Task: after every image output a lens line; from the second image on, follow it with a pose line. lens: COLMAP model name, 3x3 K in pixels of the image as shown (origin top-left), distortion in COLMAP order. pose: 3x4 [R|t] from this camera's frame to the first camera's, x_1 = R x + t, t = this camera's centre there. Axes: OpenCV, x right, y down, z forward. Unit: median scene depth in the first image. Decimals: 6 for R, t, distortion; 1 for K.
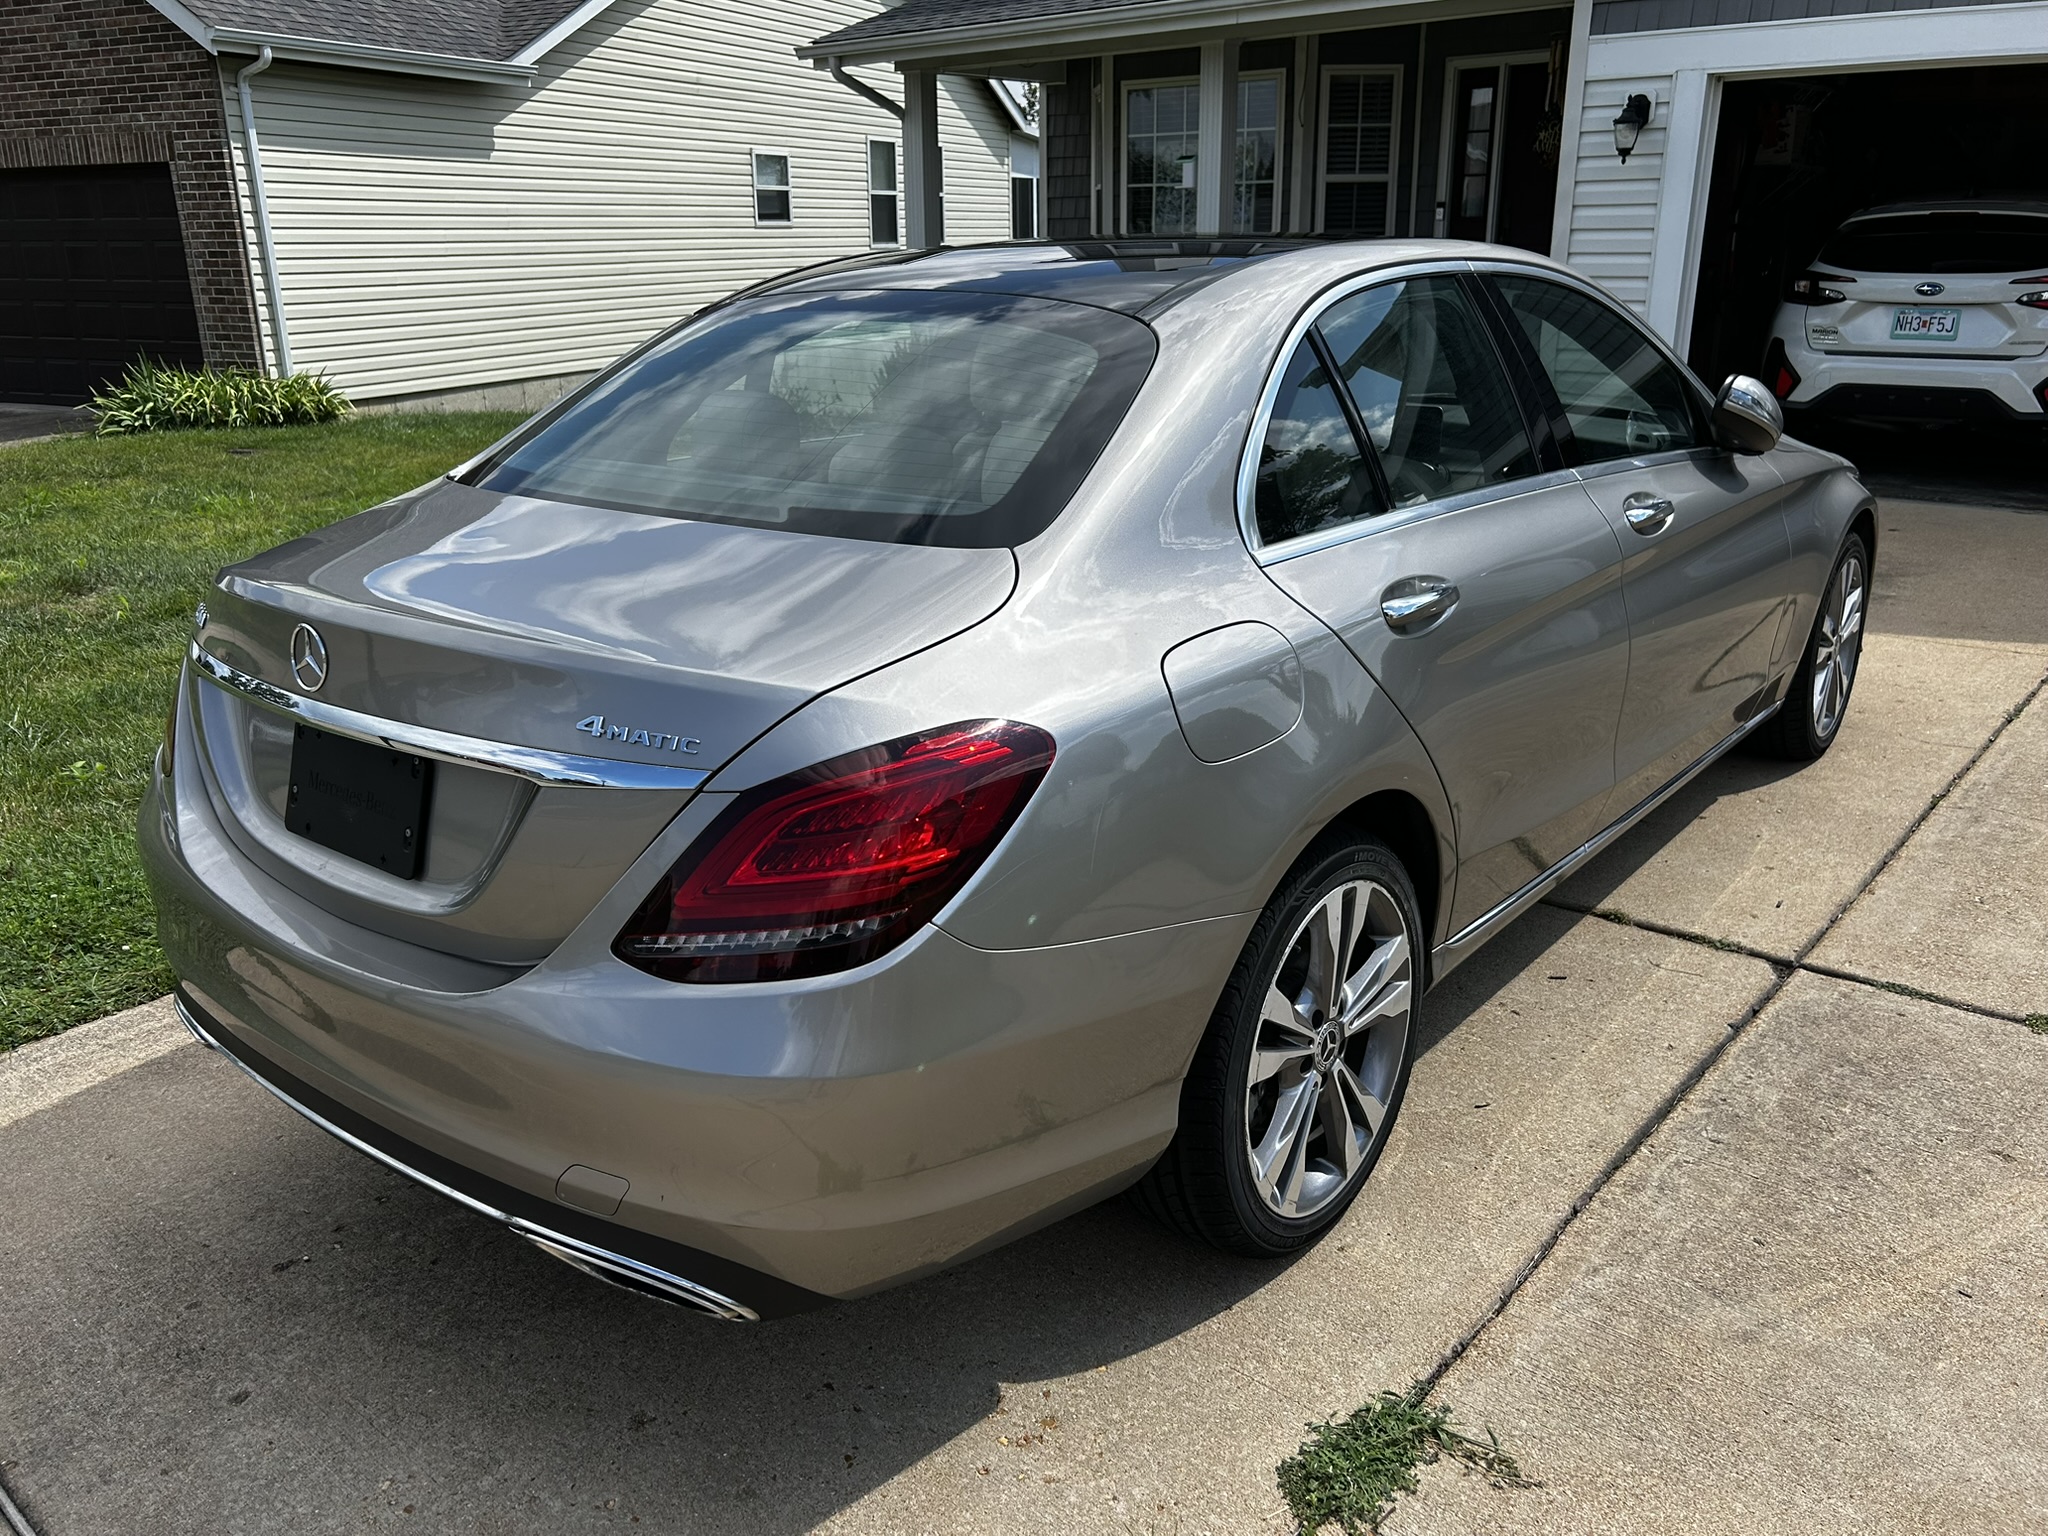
lens RADIAL K [[1580.3, 0, 1024.0], [0, 1580.3, 768.0], [0, 0, 1]] dist [0.040787, -0.043738]
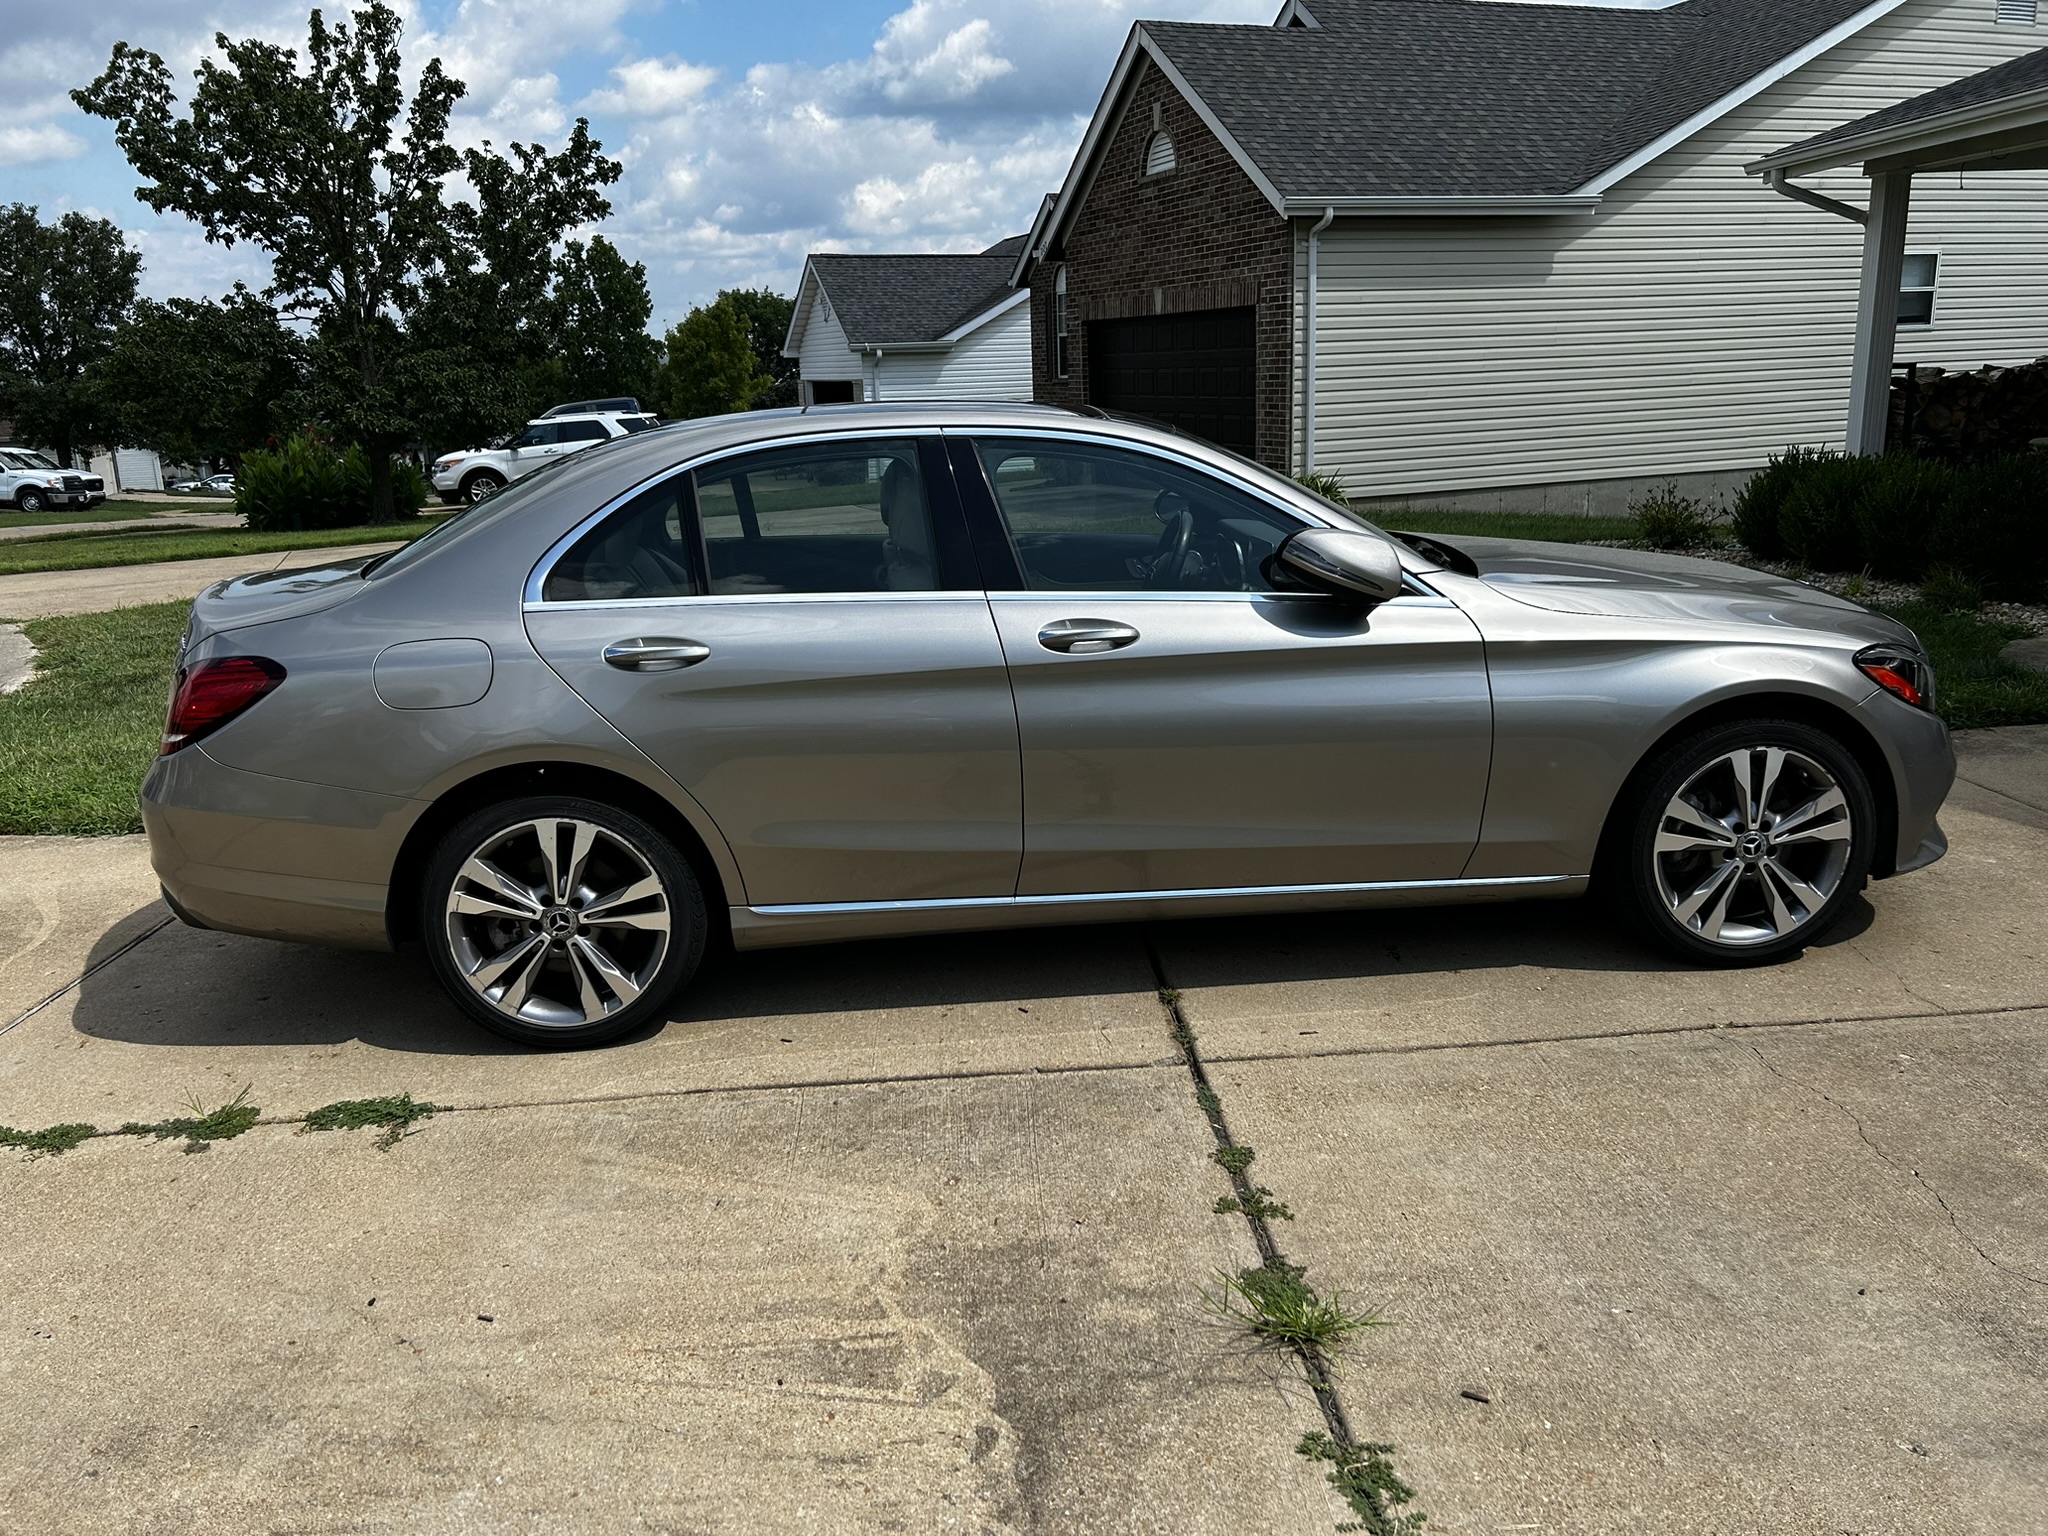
lens RADIAL K [[1580.3, 0, 1024.0], [0, 1580.3, 768.0], [0, 0, 1]] dist [0.040787, -0.043738]
pose [[0.691743, 0.164956, -0.703051, 0.281473], [-0.205723, 0.978235, 0.027108, -0.019561], [0.692221, 0.125882, 0.710622, 0.032405]]
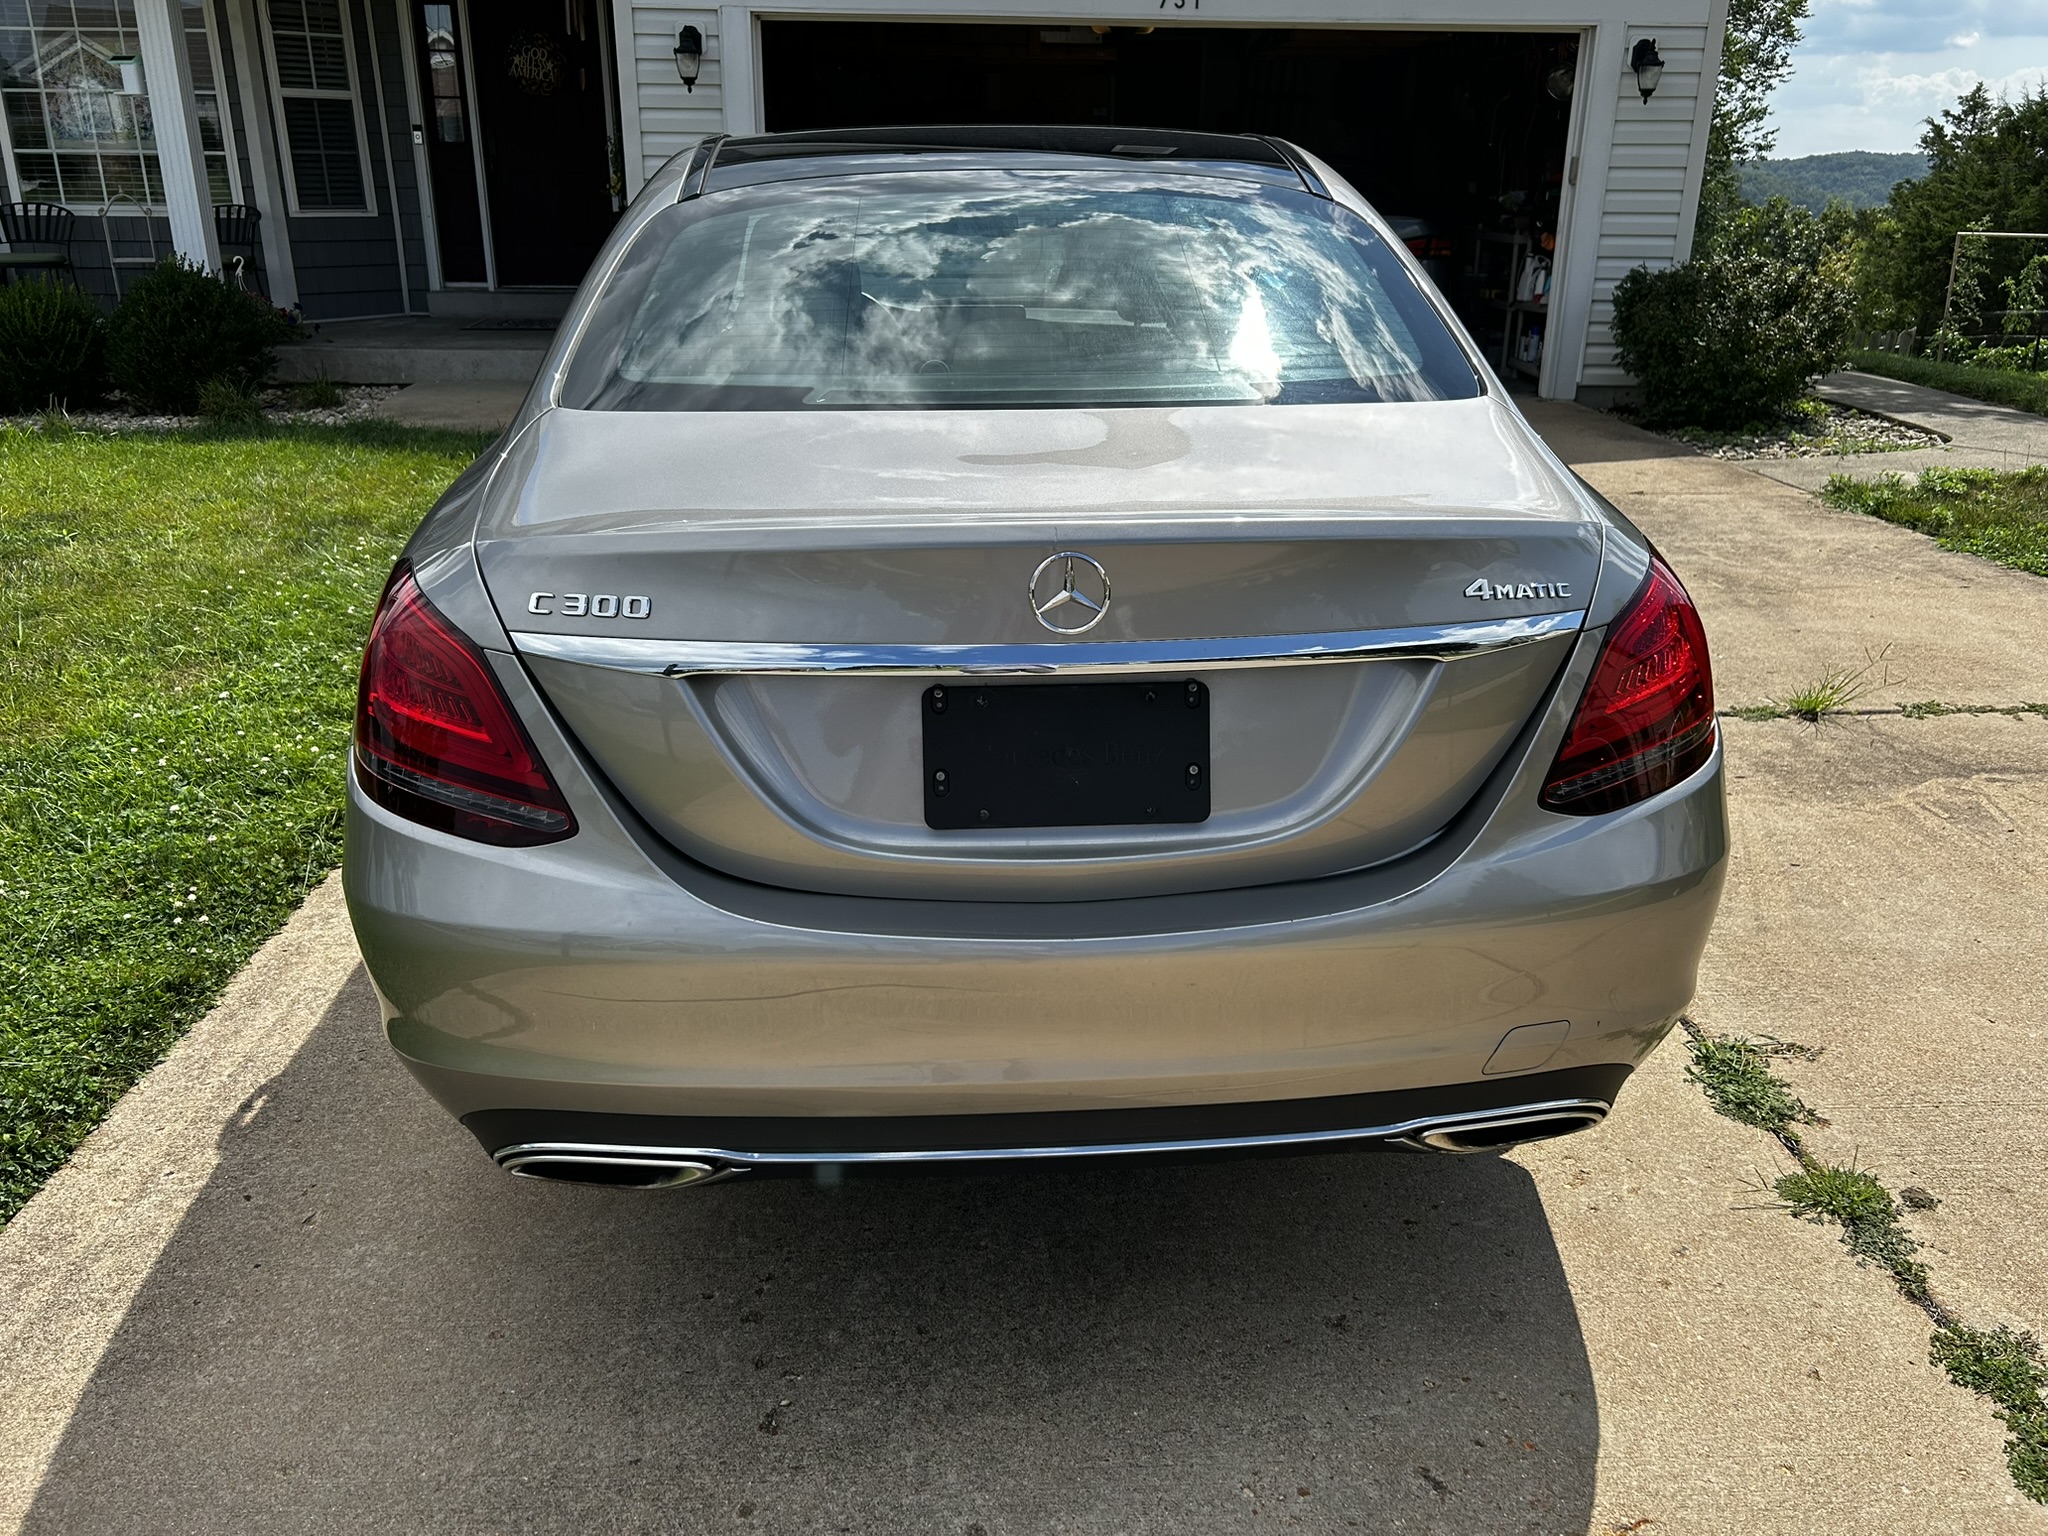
lens RADIAL K [[1580.3, 0, 1024.0], [0, 1580.3, 768.0], [0, 0, 1]] dist [0.040787, -0.043738]
pose [[0.732990, -0.223328, 0.642535, -0.148831], [0.202285, 0.973401, 0.107565, -0.010755], [-0.649466, 0.051131, 0.758669, 0.058015]]
